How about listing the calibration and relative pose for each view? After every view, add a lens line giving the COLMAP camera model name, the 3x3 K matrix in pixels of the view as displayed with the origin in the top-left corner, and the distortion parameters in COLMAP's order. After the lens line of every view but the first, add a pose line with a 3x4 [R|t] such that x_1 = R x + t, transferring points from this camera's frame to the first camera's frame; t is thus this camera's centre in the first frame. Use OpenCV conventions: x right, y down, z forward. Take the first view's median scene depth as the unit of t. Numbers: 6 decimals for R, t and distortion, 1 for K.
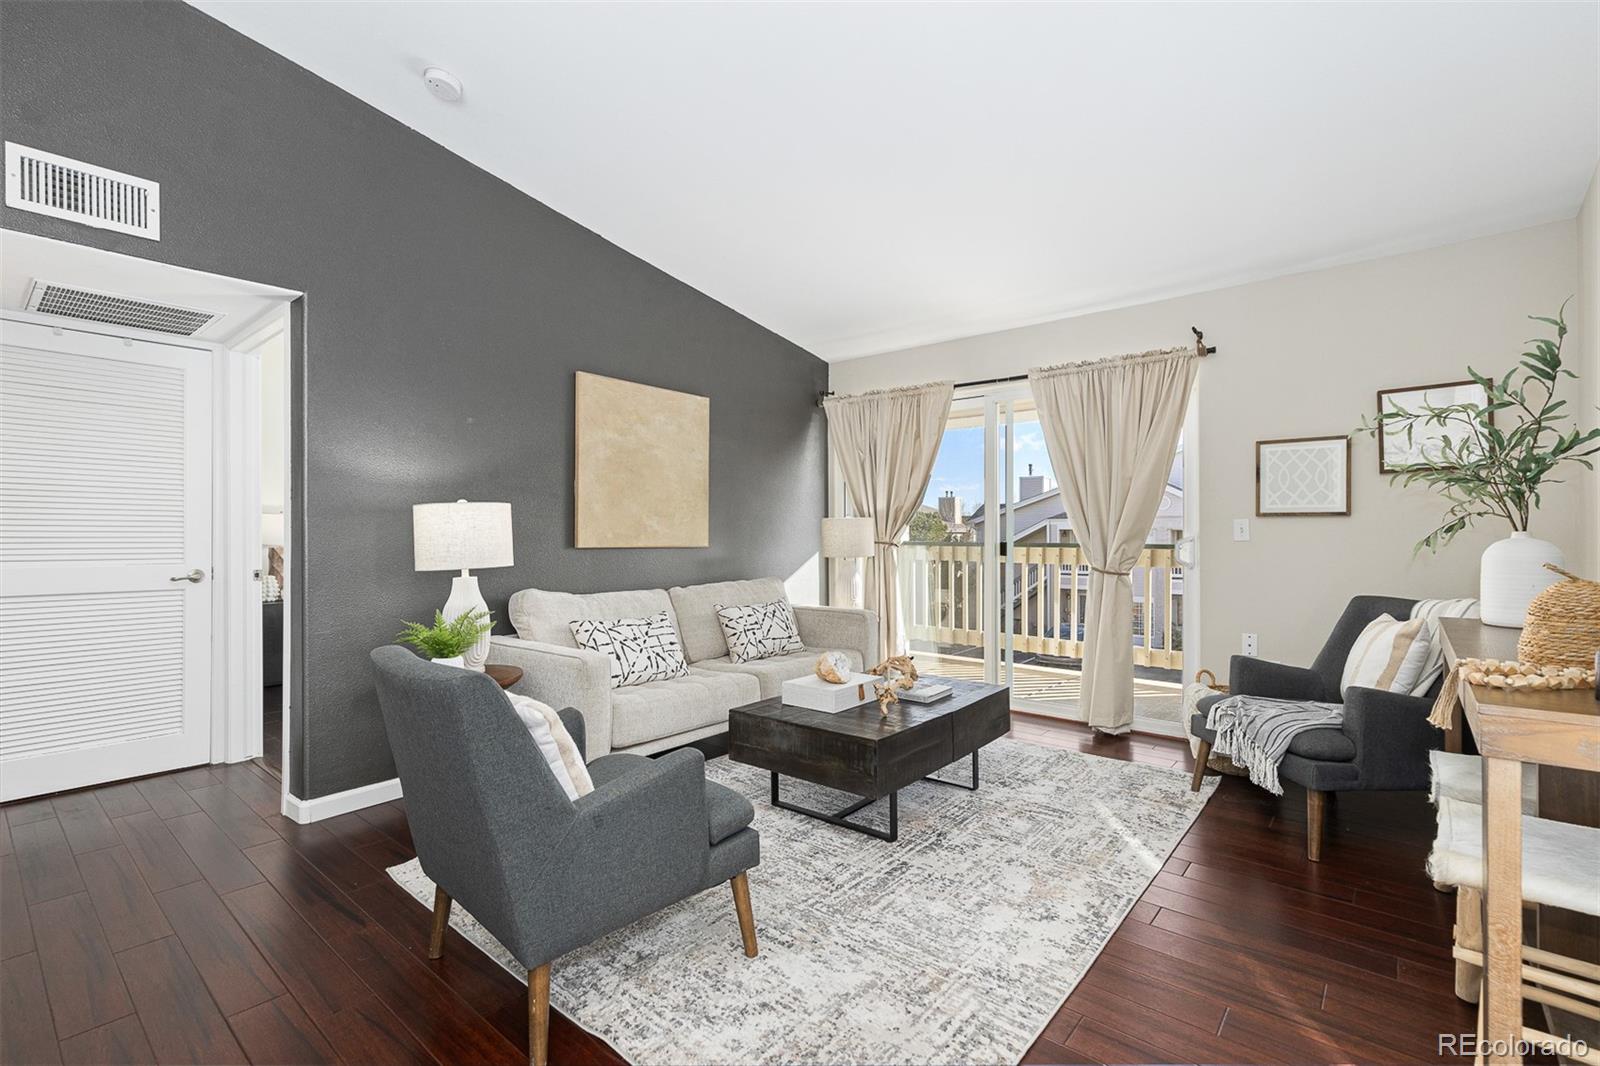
lens RADIAL K [[722.9, 0, 791.6], [0, 722.9, 533.2], [0, 0, 1]] dist [0.008941, -0.002347]
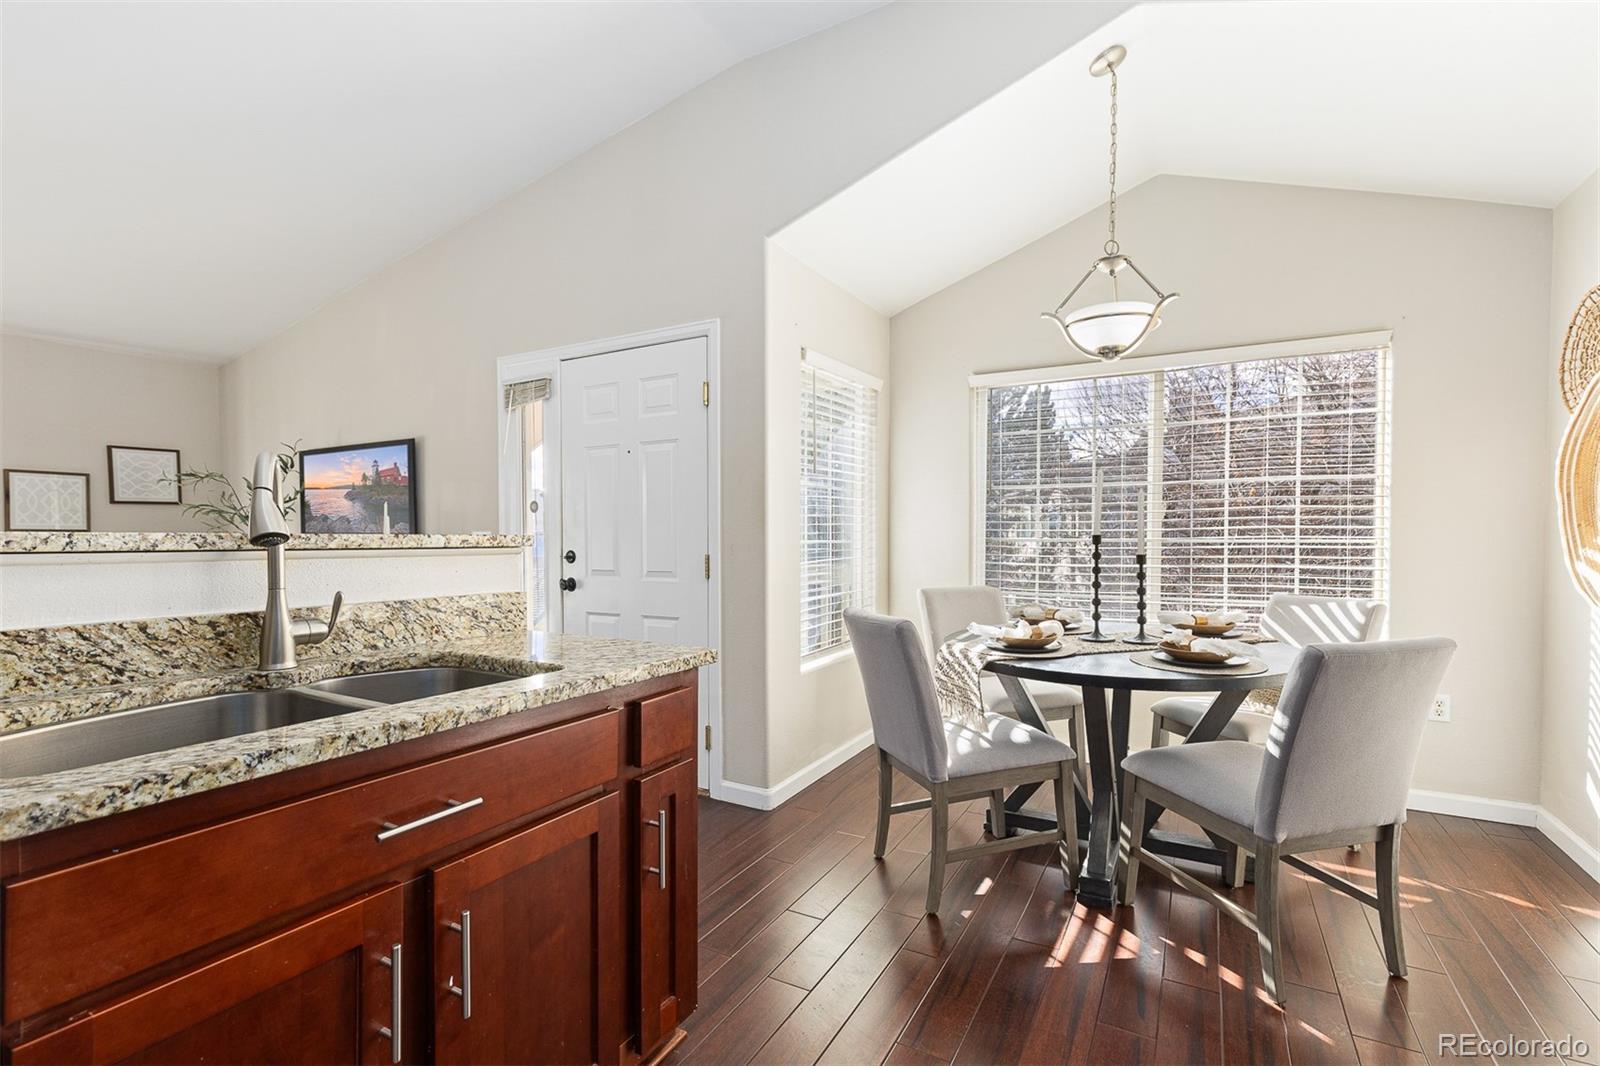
lens RADIAL K [[722.9, 0, 797.1], [0, 722.9, 556.7], [0, 0, 1]] dist [0.008941, -0.002347]
pose [[-0.197328, -0.020543, 0.980122, -0.975706], [0.006078, 0.999736, 0.022178, -0.000407], [-0.980319, 0.010334, -0.197151, -0.052103]]
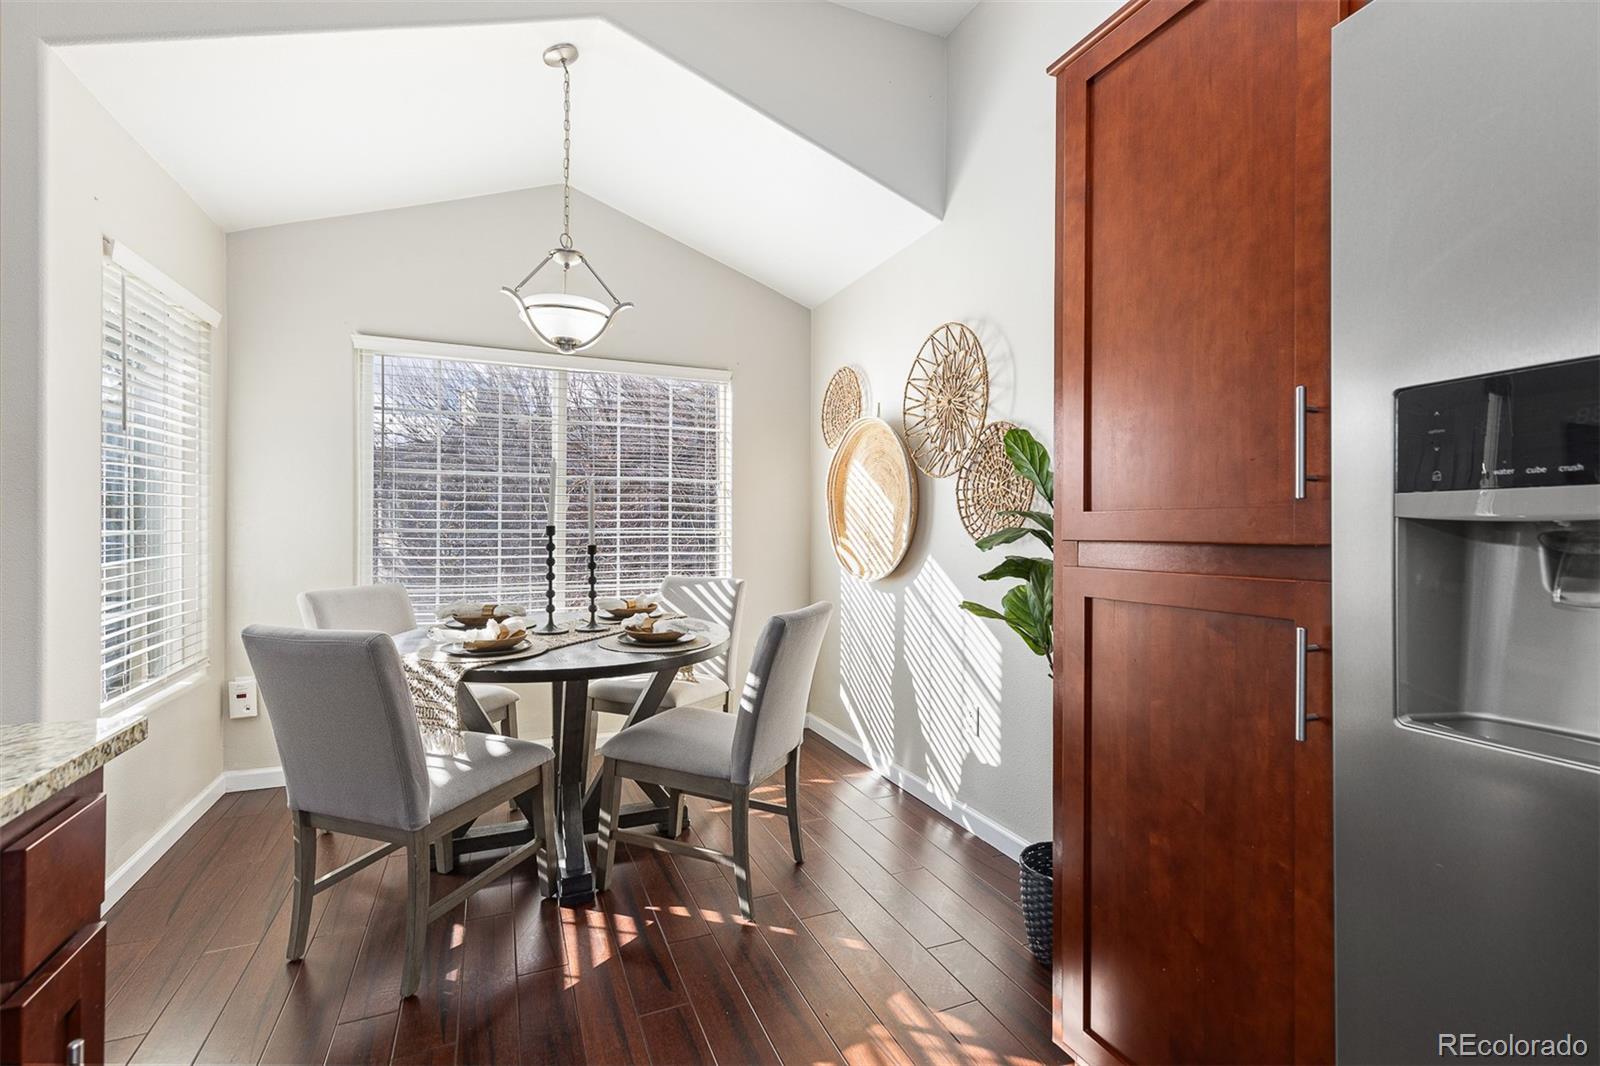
lens RADIAL K [[722.9, 0, 794.8], [0, 722.9, 530.6], [0, 0, 1]] dist [0.008941, -0.002347]
pose [[-0.894202, 0.000340, 0.447664, -0.829972], [0.002026, 0.999993, 0.003288, -0.001454], [-0.447660, 0.003847, -0.894196, 0.063193]]
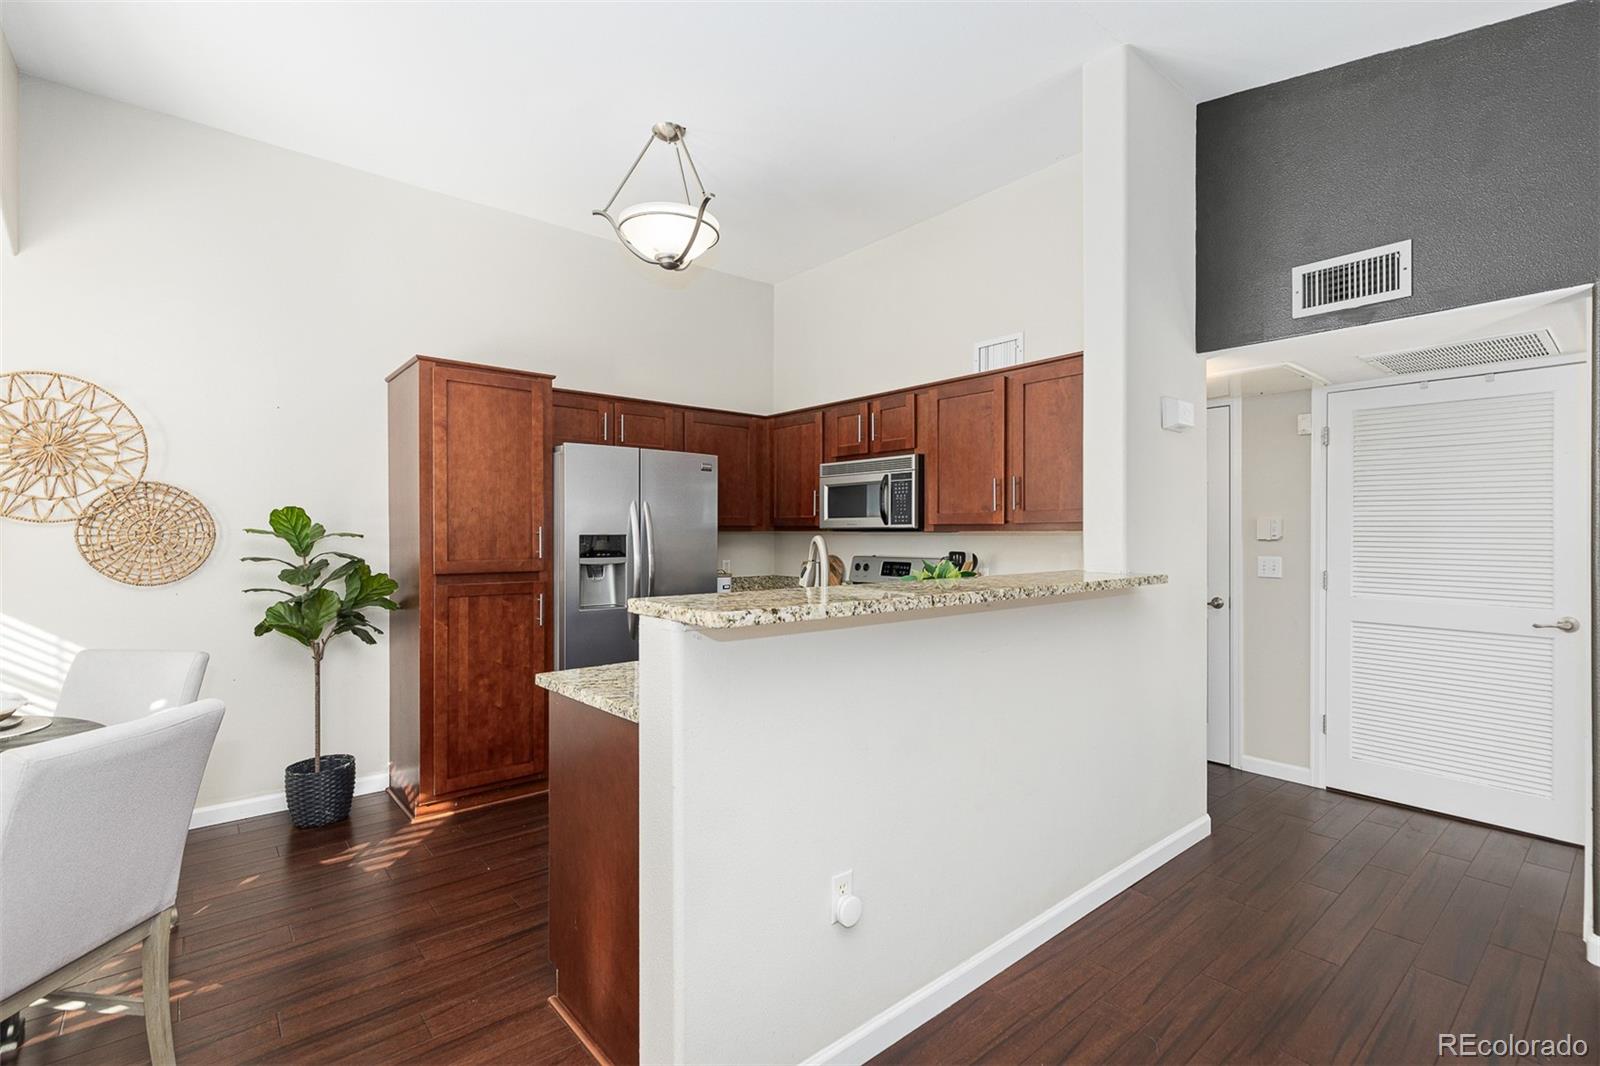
lens RADIAL K [[722.9, 0, 794.9], [0, 722.9, 532.9], [0, 0, 1]] dist [0.008941, -0.002347]
pose [[-0.164387, -0.000737, -0.986396, 0.235145], [-0.002961, 0.999996, -0.000254, -0.057889], [0.986391, 0.002879, -0.164389, 0.271283]]
